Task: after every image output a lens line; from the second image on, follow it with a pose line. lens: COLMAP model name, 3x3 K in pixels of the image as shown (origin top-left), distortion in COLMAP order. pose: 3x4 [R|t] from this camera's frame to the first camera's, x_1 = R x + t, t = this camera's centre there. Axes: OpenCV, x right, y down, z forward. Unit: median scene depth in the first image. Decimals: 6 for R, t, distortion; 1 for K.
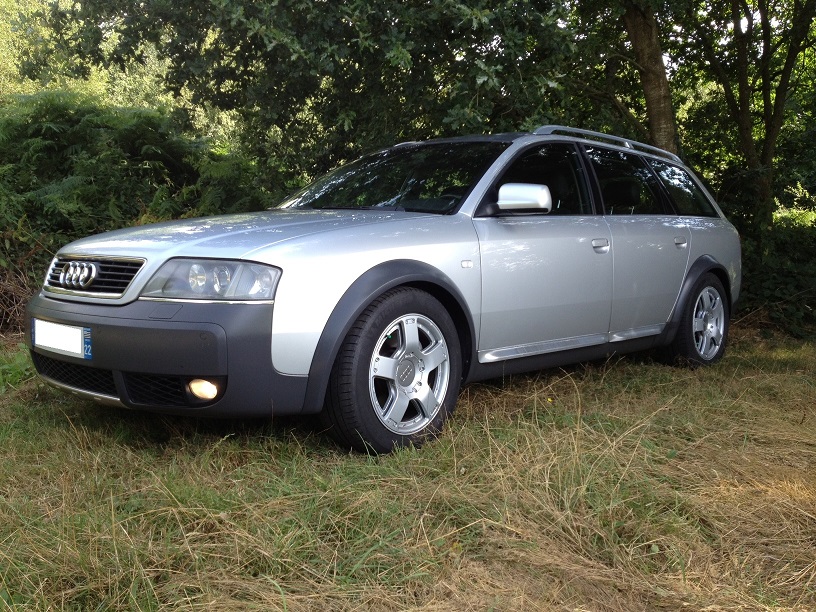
lens RADIAL K [[819.8, 0, 409.7], [0, 819.8, 305.5], [0, 0, 1]] dist [0.060500, 0.000000]
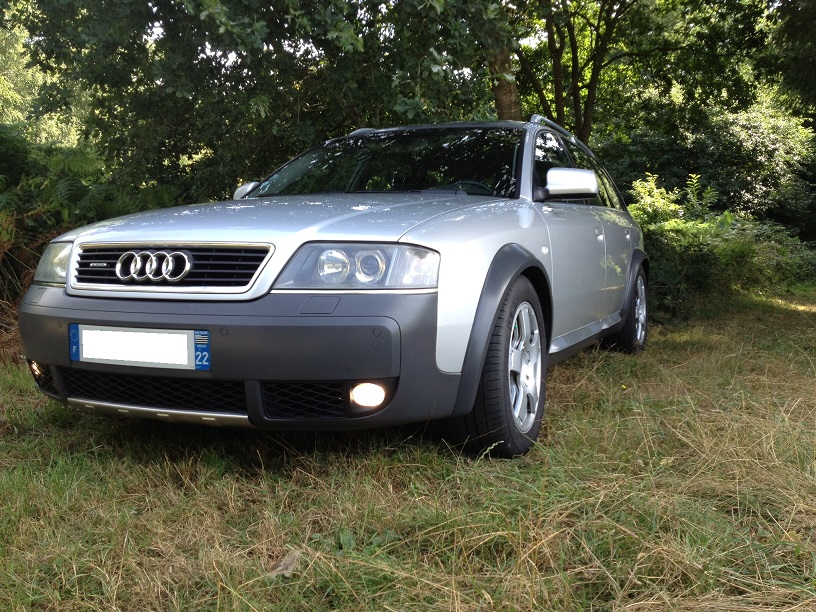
lens RADIAL K [[819.8, 0, 407.2], [0, 819.8, 307.3], [0, 0, 1]] dist [0.060500, 0.000000]
pose [[0.944167, -0.037639, 0.327310, -0.462772], [0.040694, 0.999169, -0.002486, 0.014379], [-0.326944, 0.015667, 0.944914, 0.177917]]
